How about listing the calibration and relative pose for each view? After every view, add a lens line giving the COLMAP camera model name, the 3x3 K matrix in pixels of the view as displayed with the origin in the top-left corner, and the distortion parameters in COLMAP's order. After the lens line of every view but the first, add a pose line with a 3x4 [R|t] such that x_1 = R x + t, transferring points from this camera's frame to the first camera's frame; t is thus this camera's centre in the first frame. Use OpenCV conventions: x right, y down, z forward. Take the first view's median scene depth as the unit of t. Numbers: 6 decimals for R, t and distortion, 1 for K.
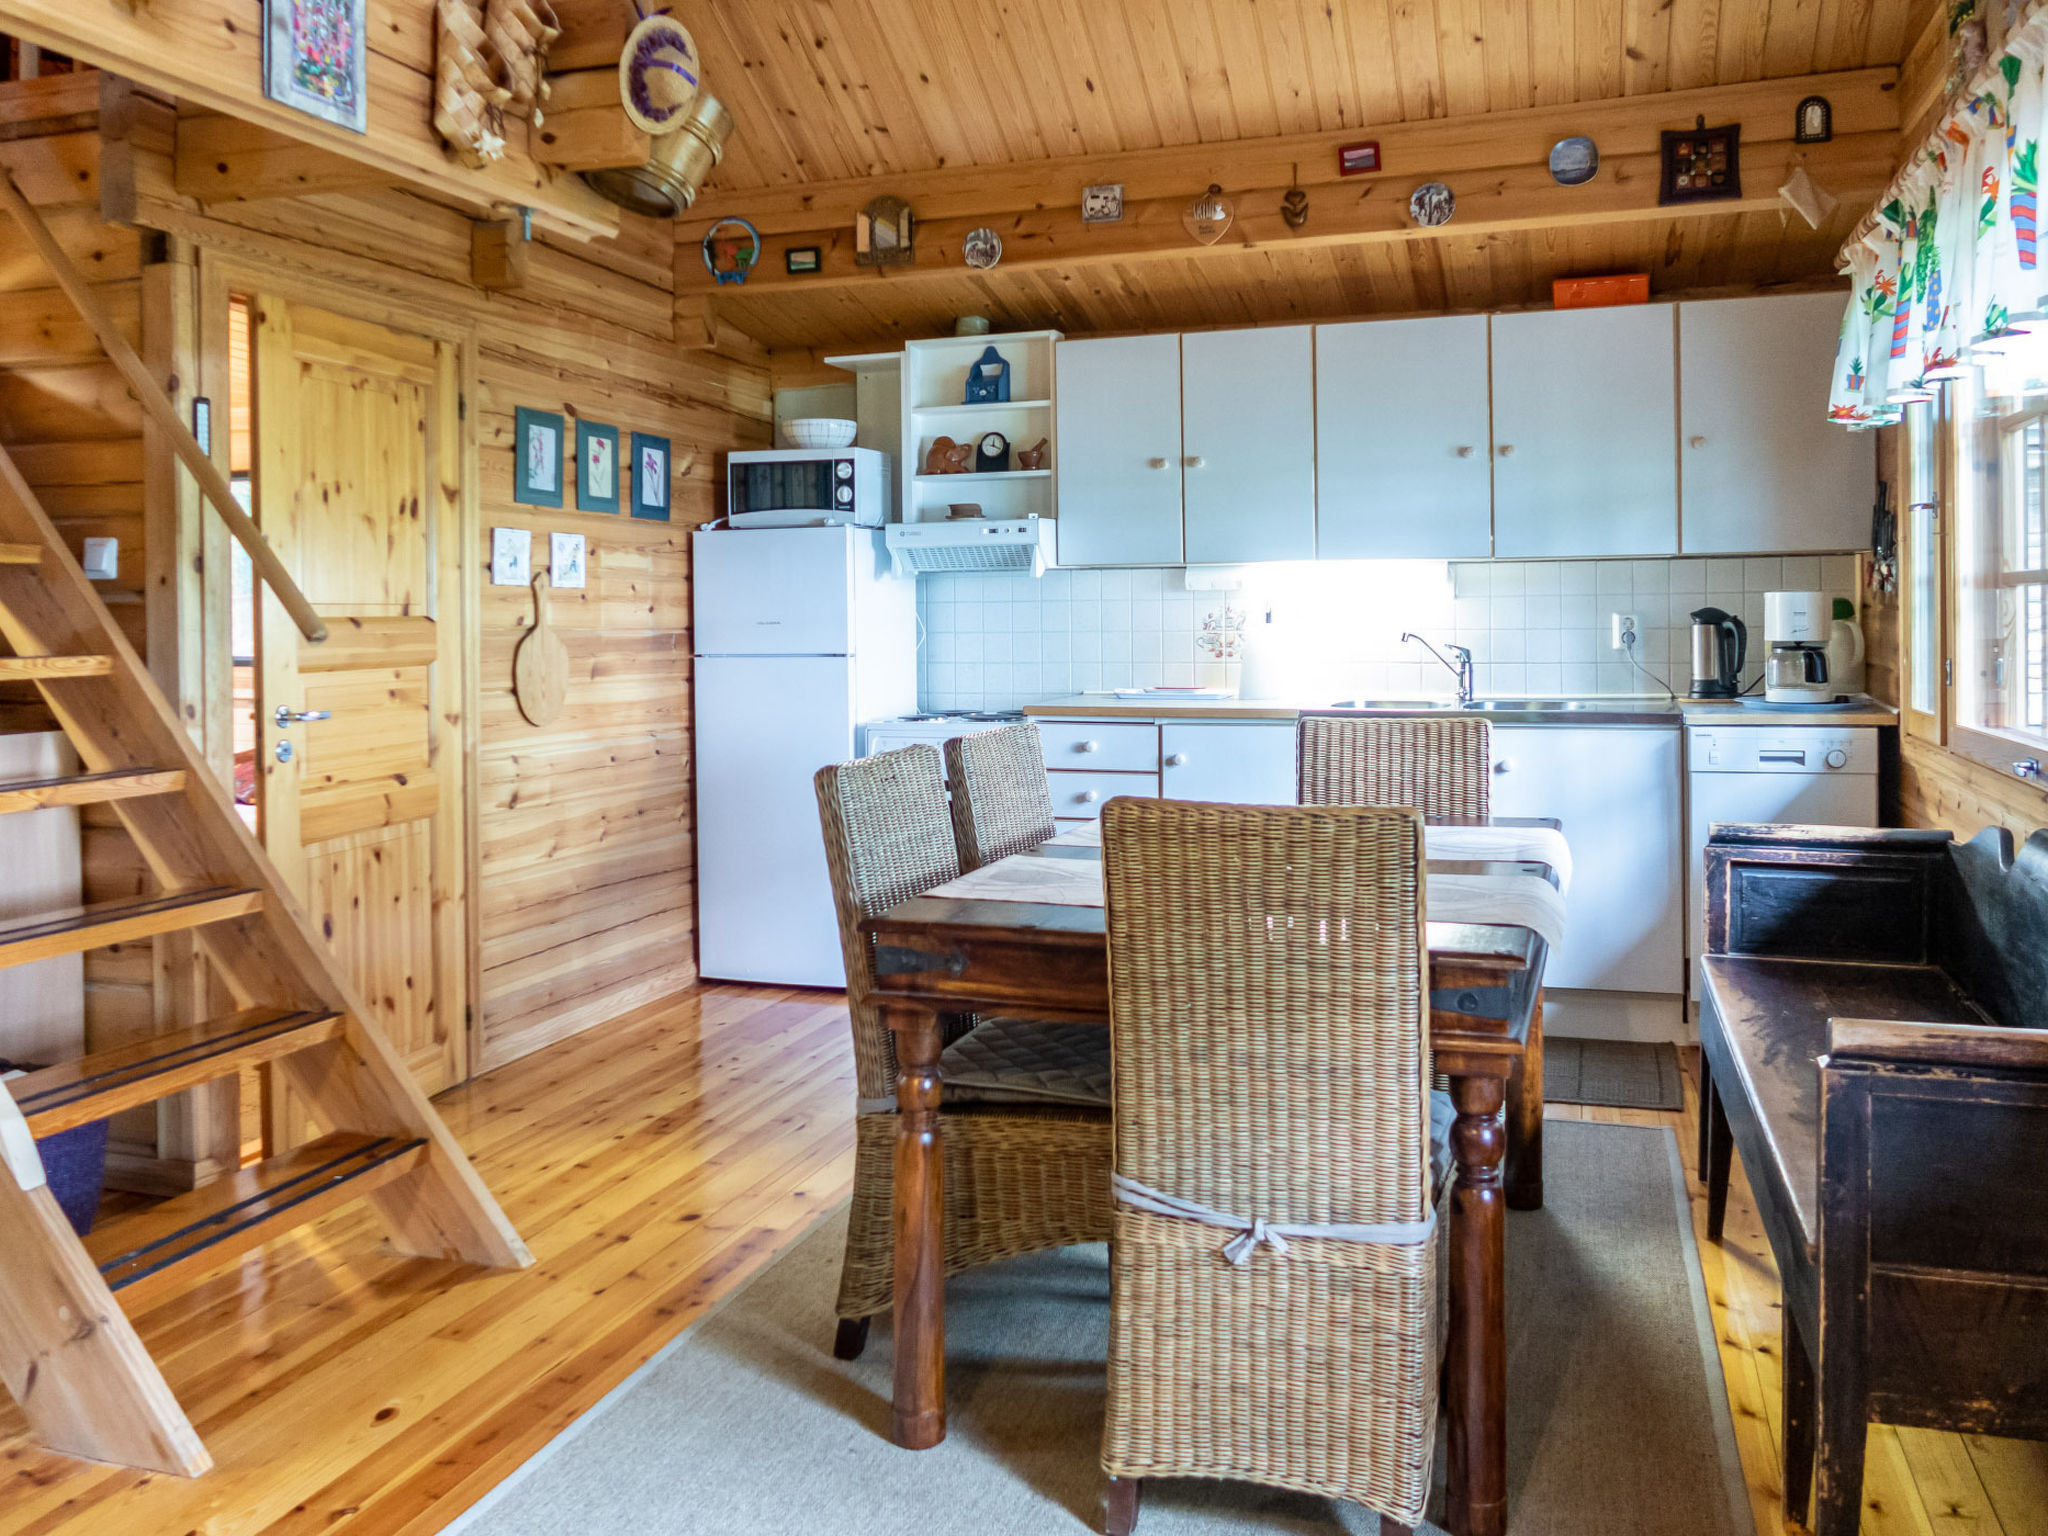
lens RADIAL K [[1642.3, 0, 1018.7], [0, 1642.3, 640.9], [0, 0, 1]] dist [-0.047654, 0.003949]
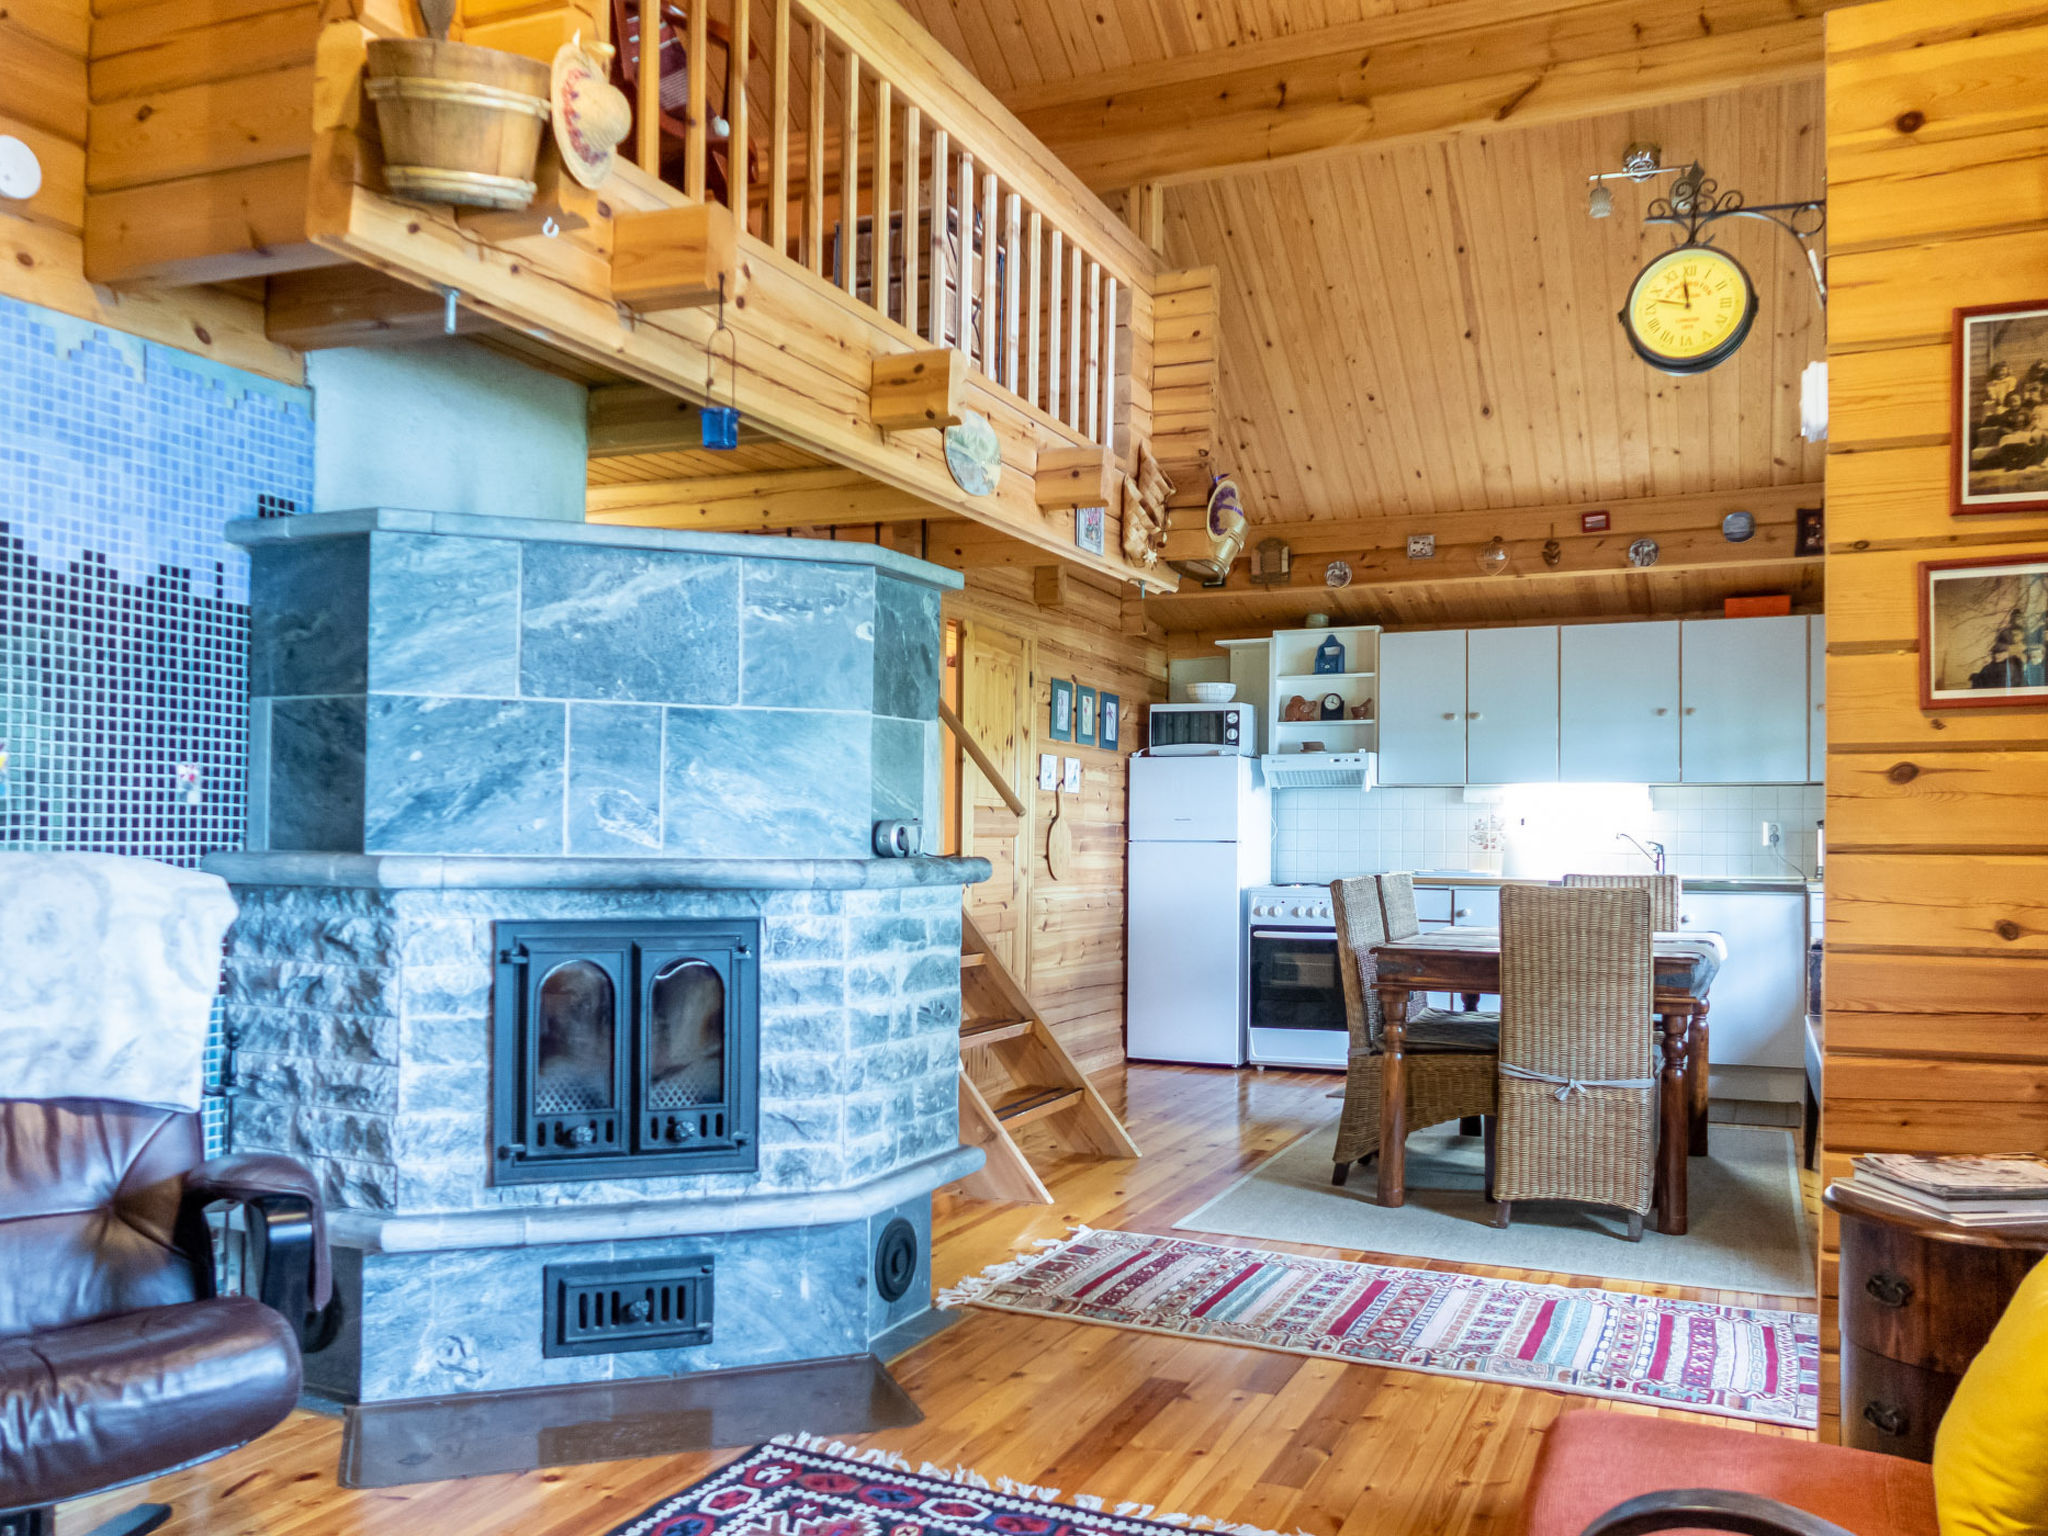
lens RADIAL K [[1622.3, 0, 1034.1], [0, 1622.3, 845.5], [0, 0, 1]] dist [-0.034886, -0.001425]
pose [[0.995422, 0.018085, -0.093854, -0.161843], [-0.019241, 0.999750, -0.011425, 0.035297], [0.093624, 0.013179, 0.995520, -0.532506]]
